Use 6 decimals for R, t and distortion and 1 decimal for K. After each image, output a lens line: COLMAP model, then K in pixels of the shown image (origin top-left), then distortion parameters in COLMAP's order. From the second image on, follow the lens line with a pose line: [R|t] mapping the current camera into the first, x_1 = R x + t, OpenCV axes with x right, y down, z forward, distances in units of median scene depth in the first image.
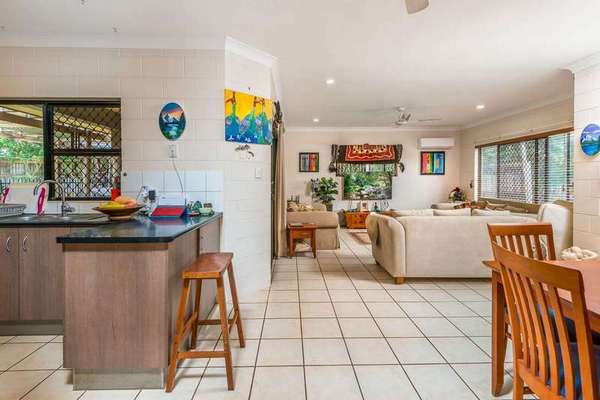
lens RADIAL K [[265.4, 0, 300.4], [0, 265.4, 185.4], [0, 0, 1]] dist [0.001311, 0.000058]
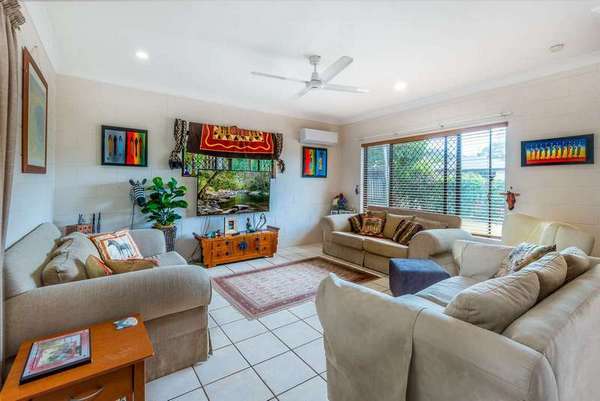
lens RADIAL K [[265.4, 0, 300.4], [0, 265.4, 185.9], [0, 0, 1]] dist [0.001311, 0.000058]
pose [[0.825828, 0.004906, 0.563900, 0.022778], [0.001294, 0.999943, -0.010594, -0.007113], [-0.563920, 0.009479, 0.825775, 0.392082]]
